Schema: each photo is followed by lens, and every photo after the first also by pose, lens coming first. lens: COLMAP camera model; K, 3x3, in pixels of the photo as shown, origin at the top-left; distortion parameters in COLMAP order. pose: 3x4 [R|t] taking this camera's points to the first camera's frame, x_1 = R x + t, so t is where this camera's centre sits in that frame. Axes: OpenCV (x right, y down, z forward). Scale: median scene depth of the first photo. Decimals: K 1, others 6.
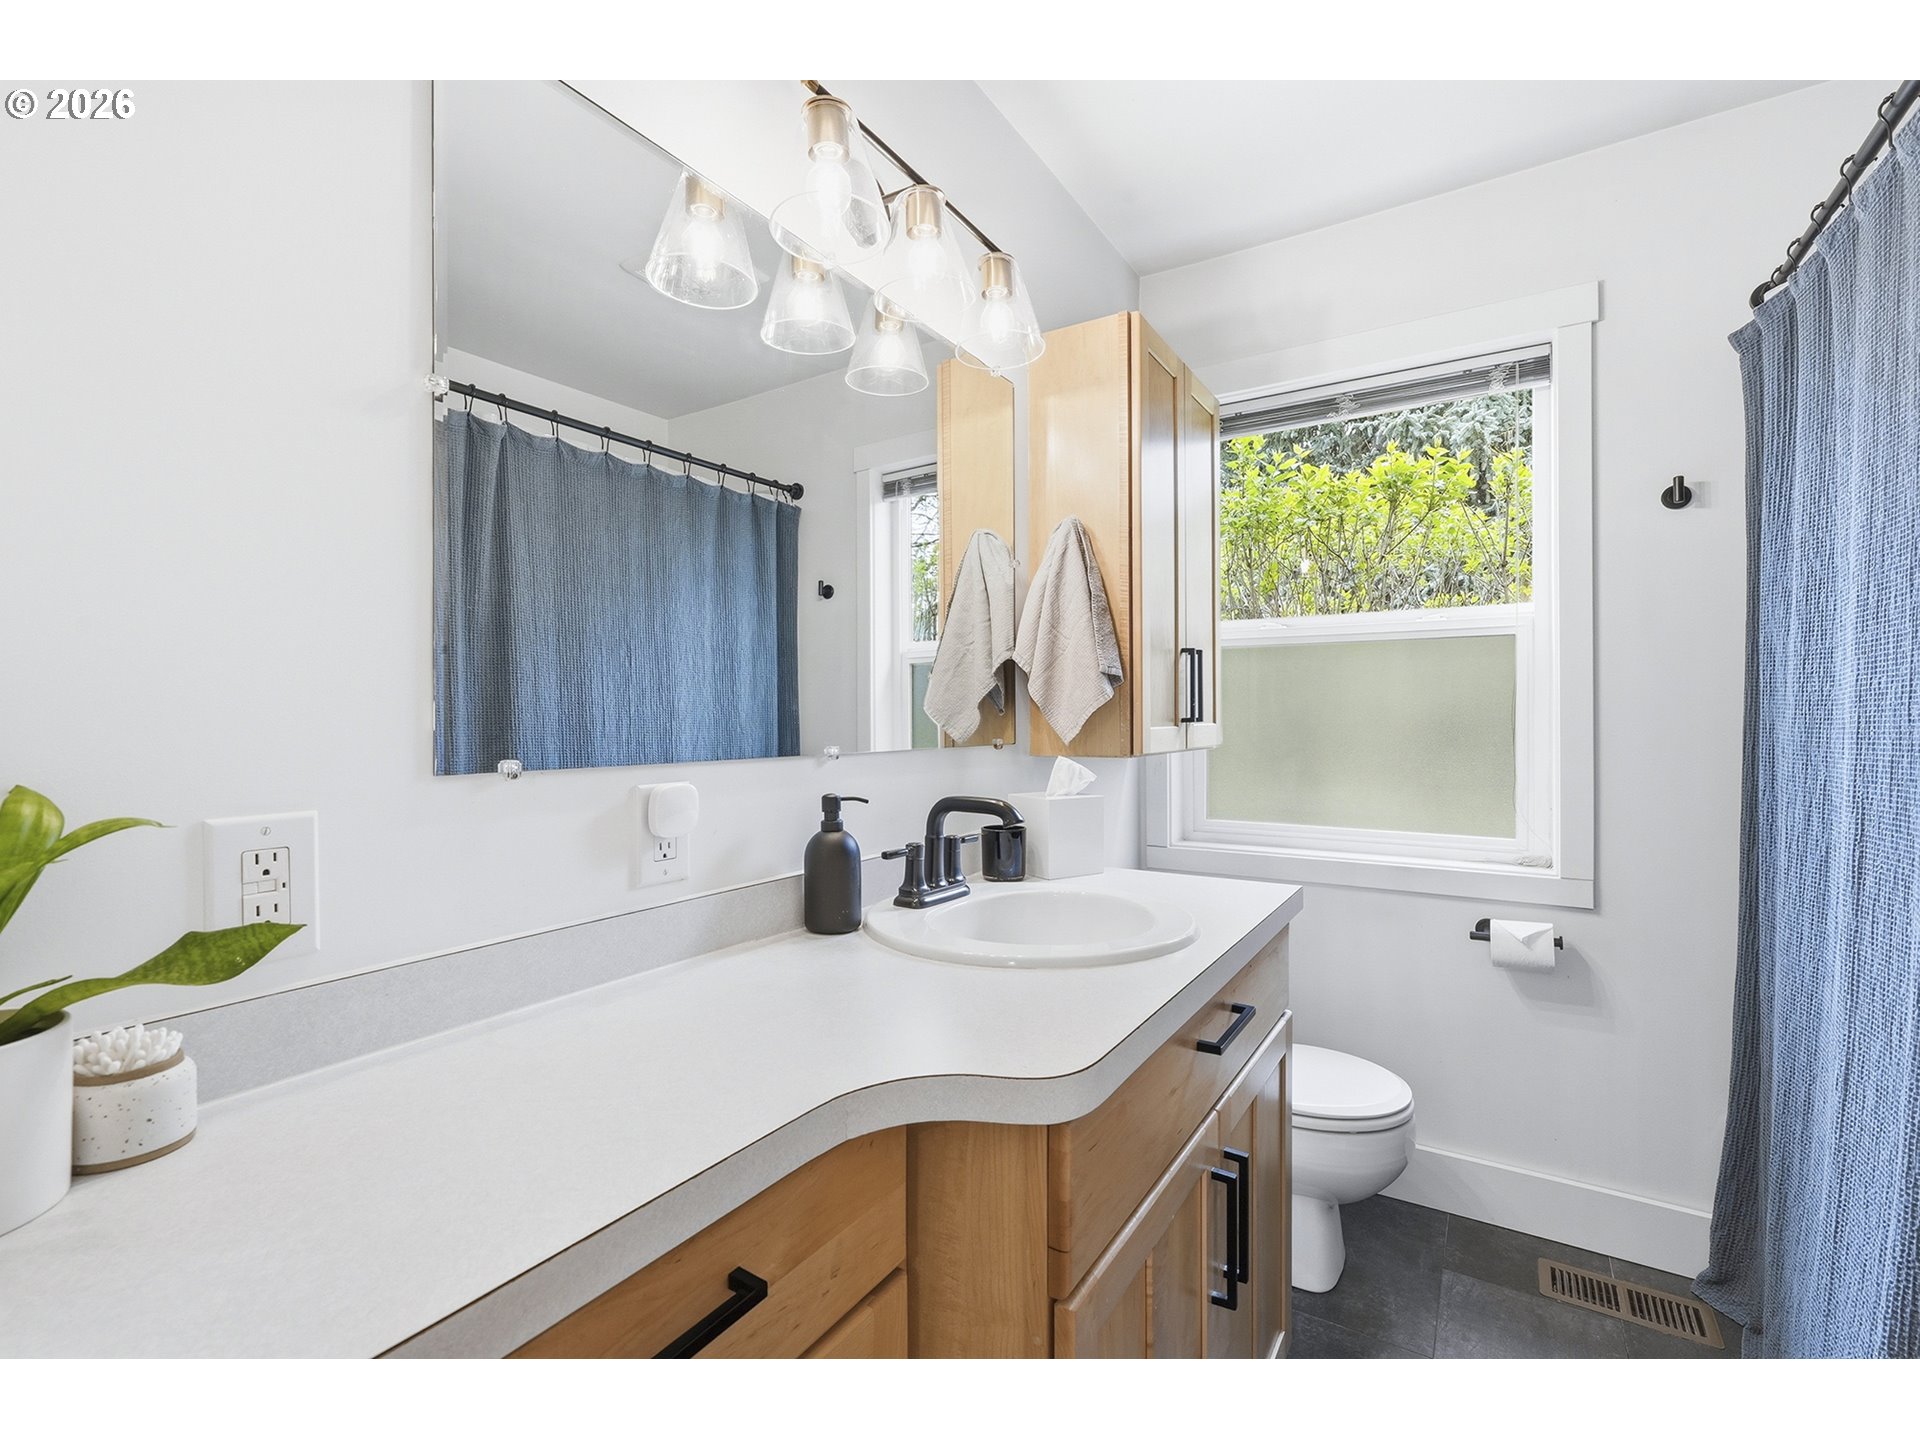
lens RADIAL K [[873.0, 0, 958.1], [0, 873.0, 721.3], [0, 0, 1]] dist [-0.012209, 0.004974]
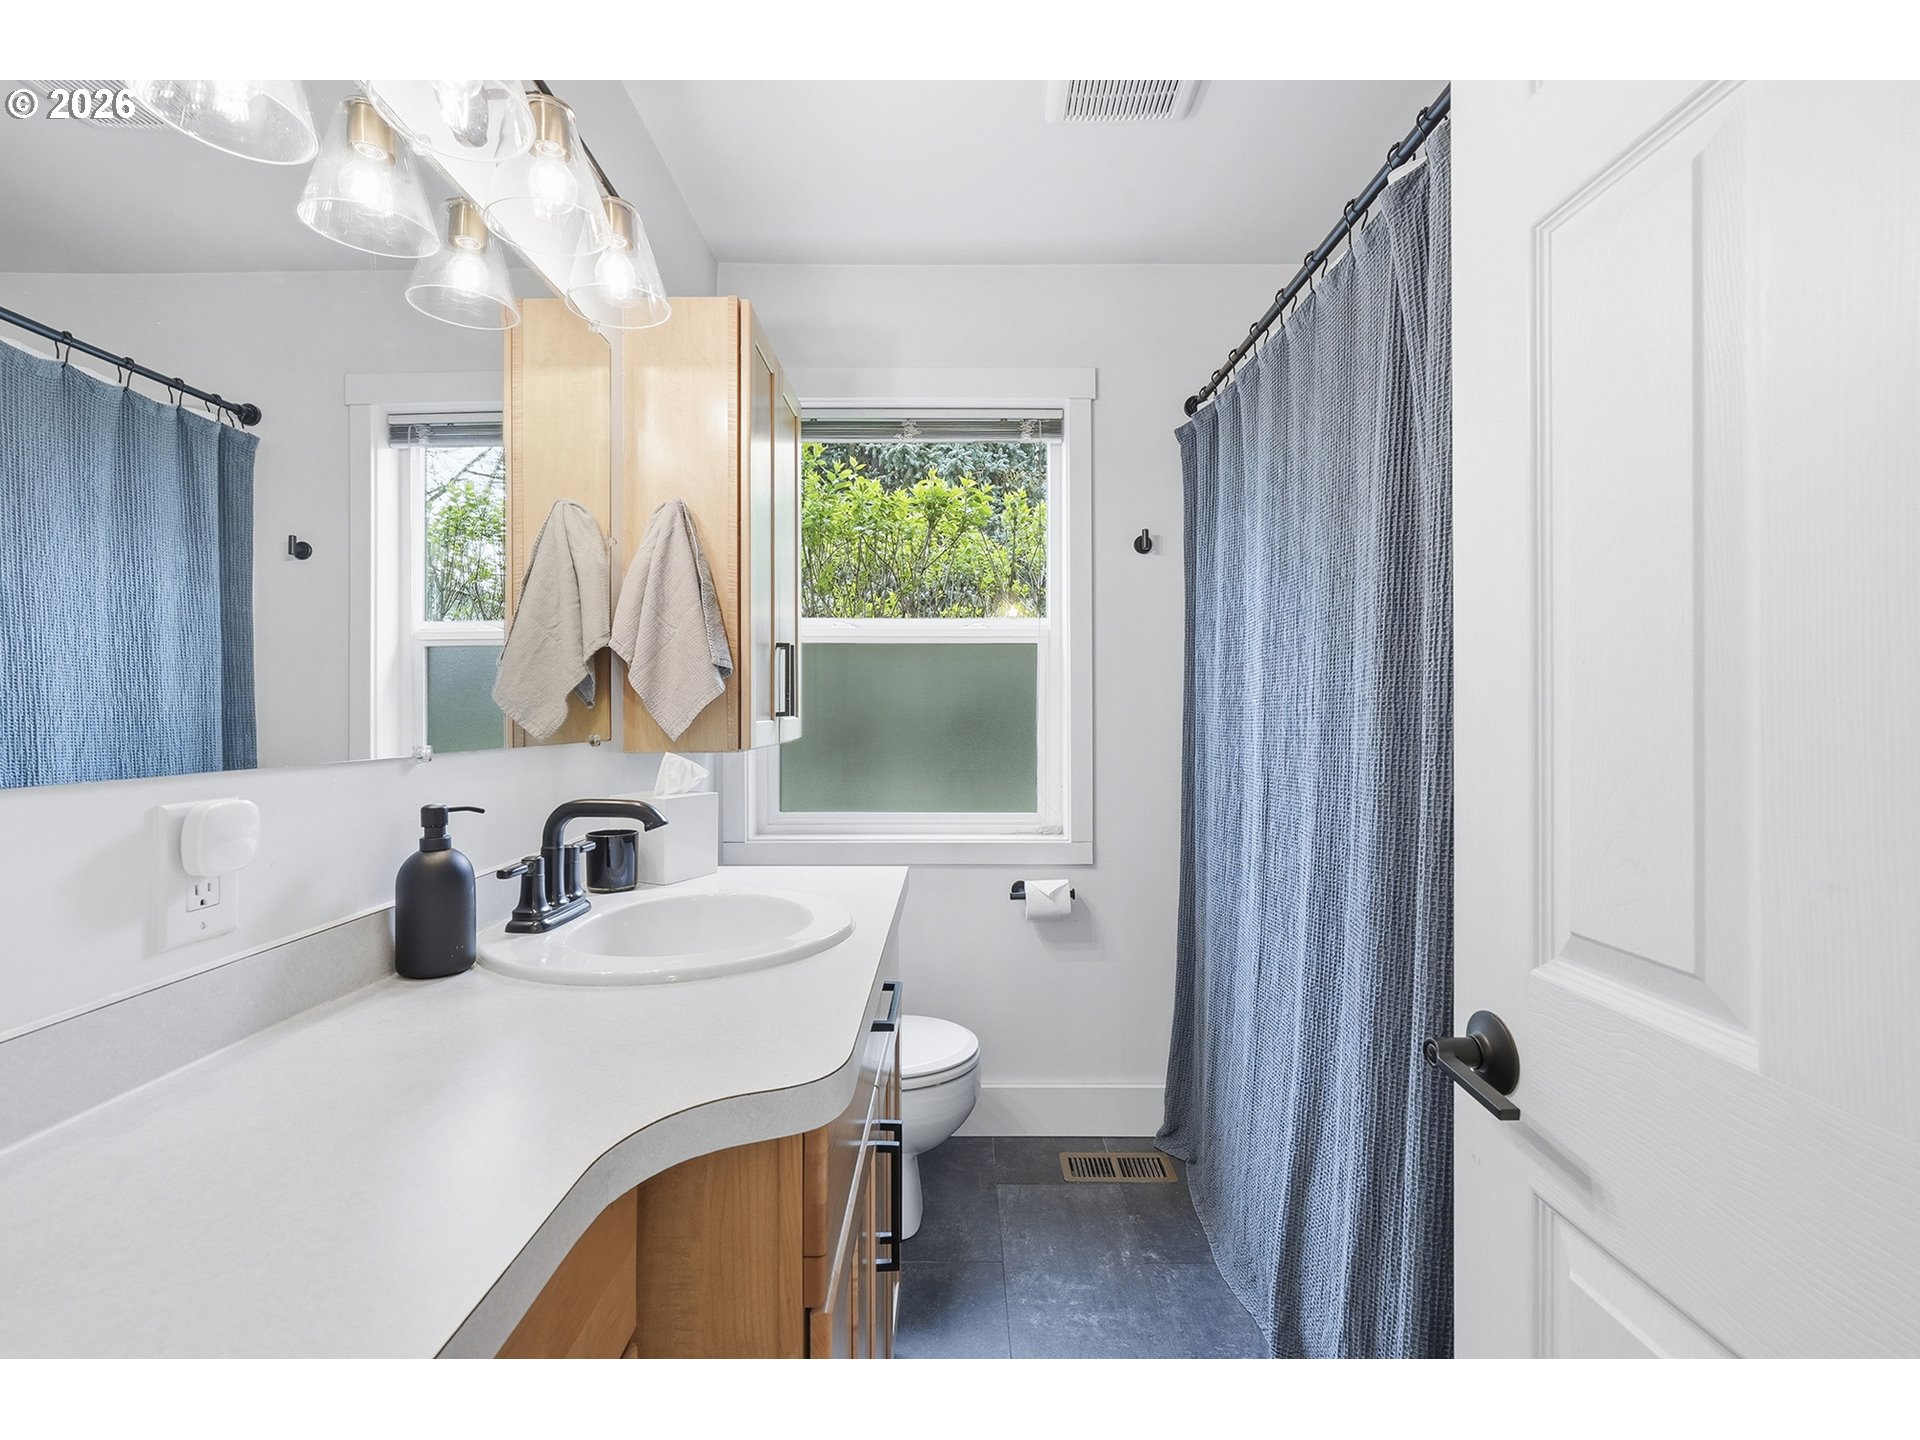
lens RADIAL K [[877.4, 0, 957.6], [0, 877.4, 712.2], [0, 0, 1]] dist [-0.016123, 0.007871]
pose [[0.838632, 0.001869, 0.544696, -0.131505], [0.000975, 0.999987, -0.004932, 0.001577], [-0.544698, 0.004667, 0.838619, 0.041581]]
